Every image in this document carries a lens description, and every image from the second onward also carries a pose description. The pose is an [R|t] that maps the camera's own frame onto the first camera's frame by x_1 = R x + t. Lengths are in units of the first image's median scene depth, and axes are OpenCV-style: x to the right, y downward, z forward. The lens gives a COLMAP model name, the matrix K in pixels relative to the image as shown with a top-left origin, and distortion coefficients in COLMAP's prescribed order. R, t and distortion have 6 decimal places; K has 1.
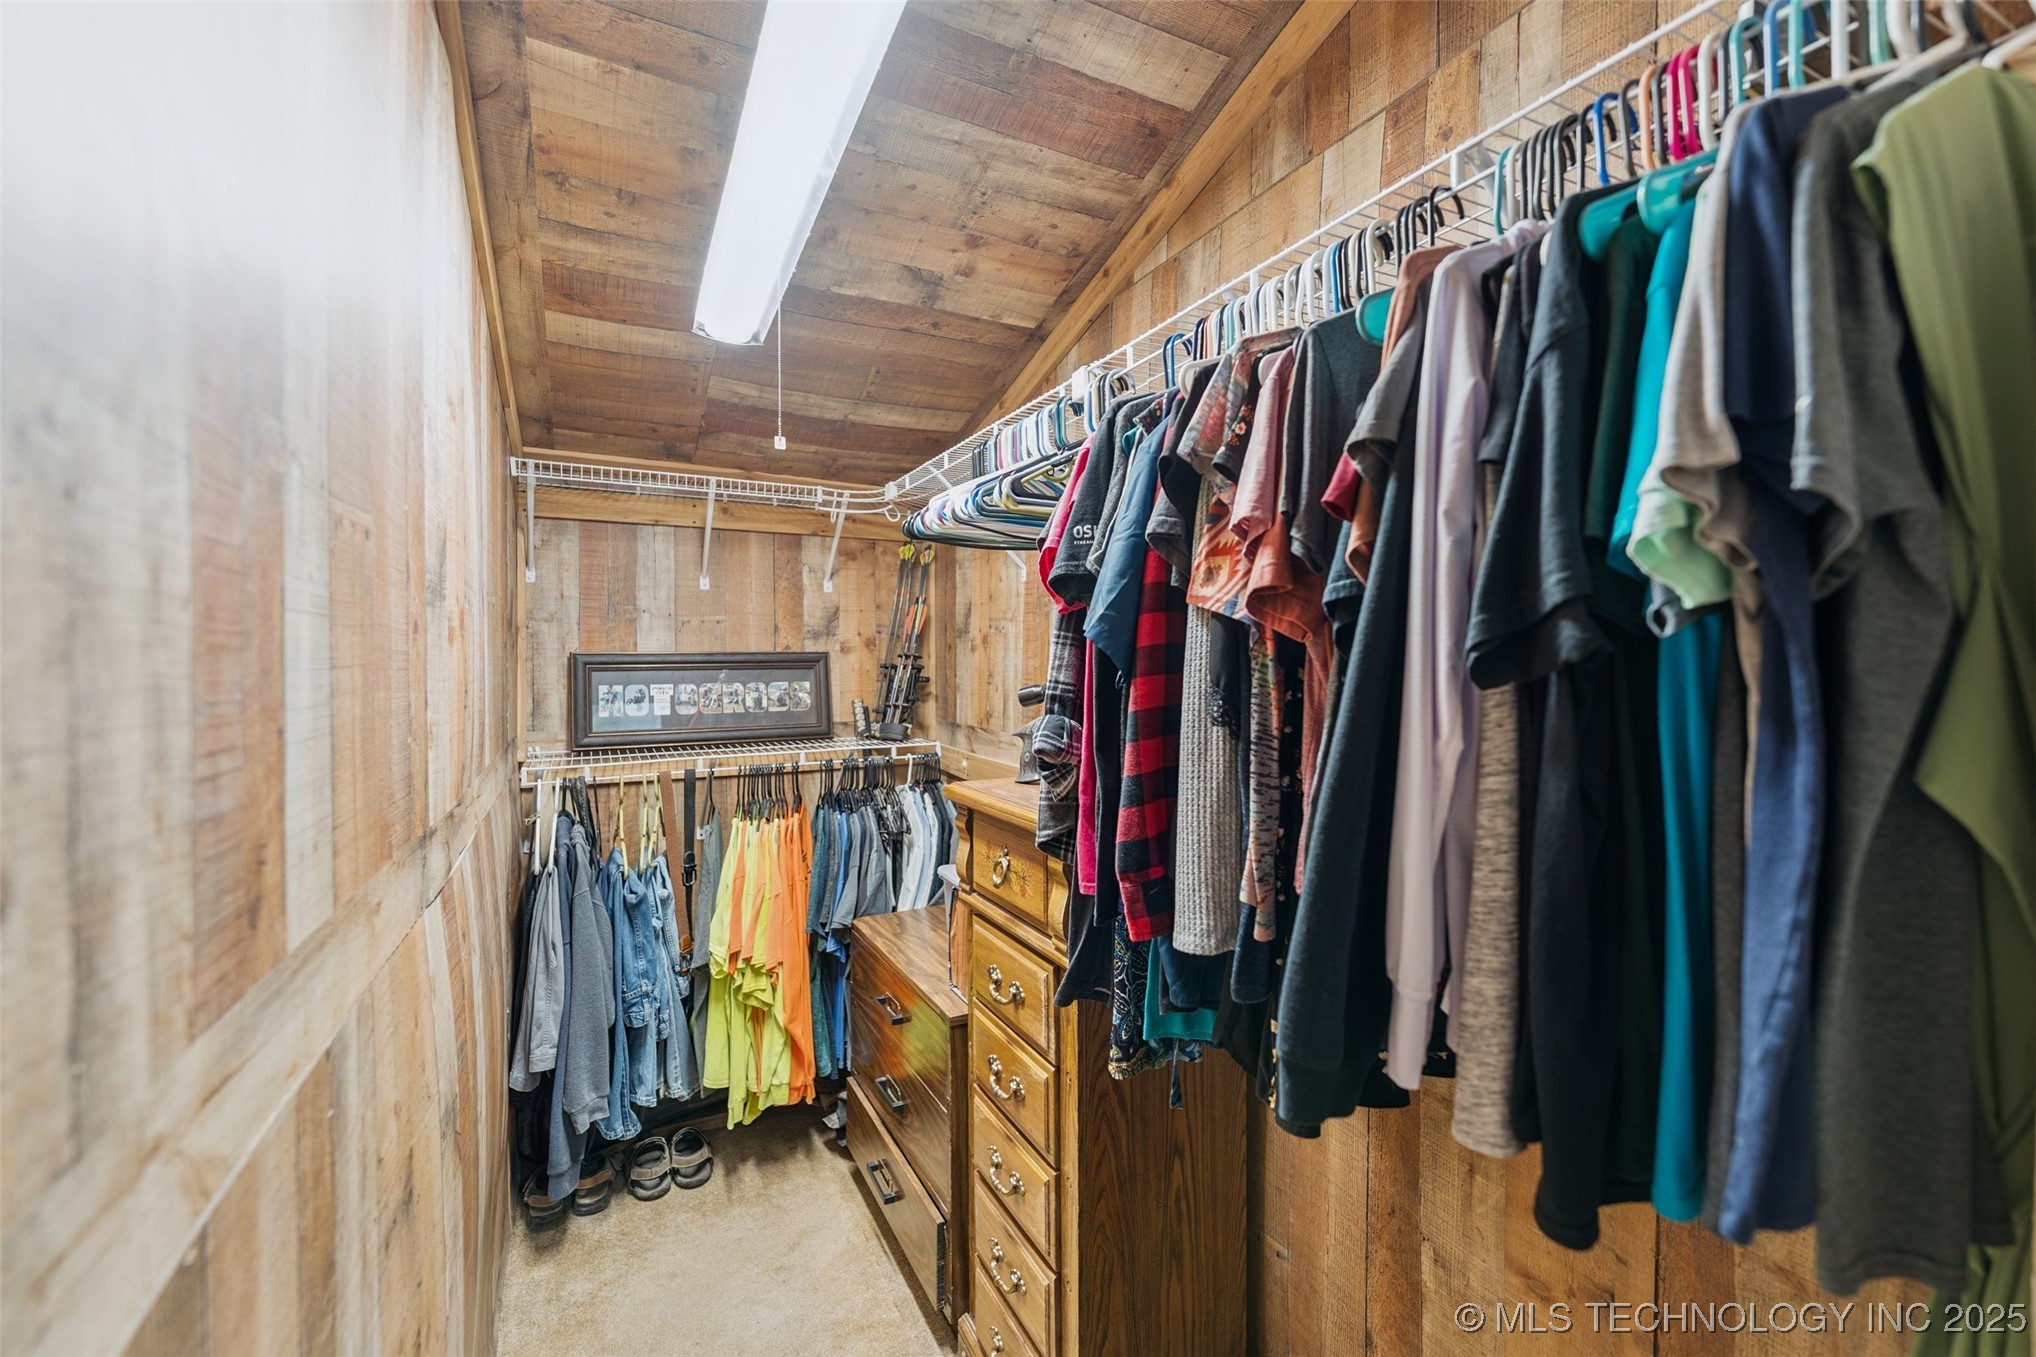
lens RADIAL K [[831.9, 0, 1017.8], [0, 831.9, 662.2], [0, 0, 1]] dist [-0.000466, 0.000210]
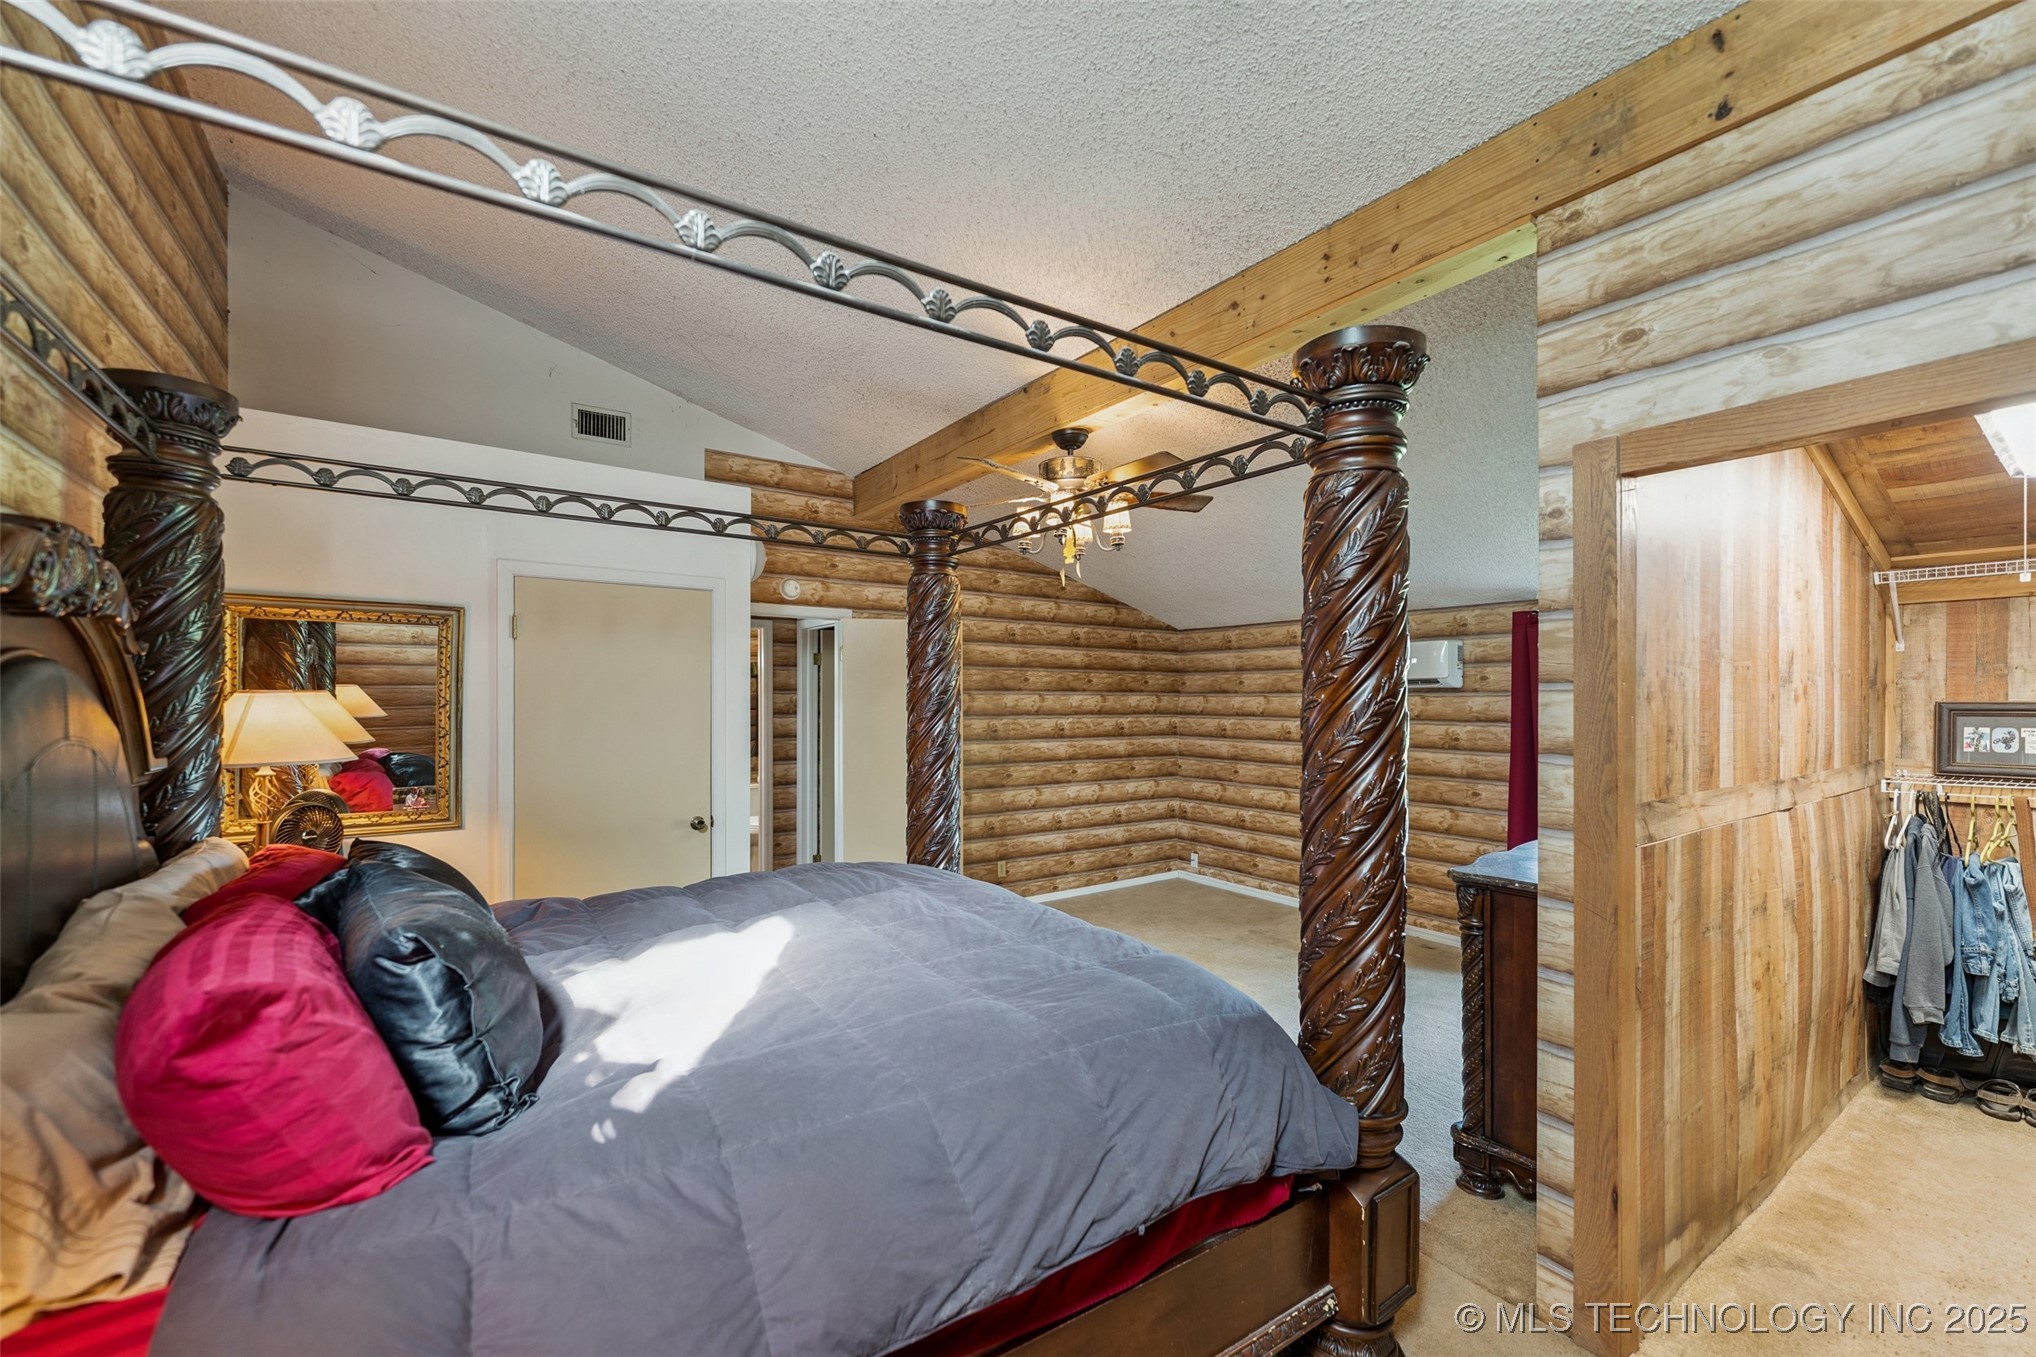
lens RADIAL K [[818.8, 0, 1016.9], [0, 818.8, 701.0], [0, 0, 1]] dist [-0.001277, -0.000166]
pose [[0.128423, 0.004661, -0.991709, 0.673585], [-0.004408, 0.999982, 0.004129, -0.013696], [0.991710, 0.003841, 0.128441, -0.744454]]
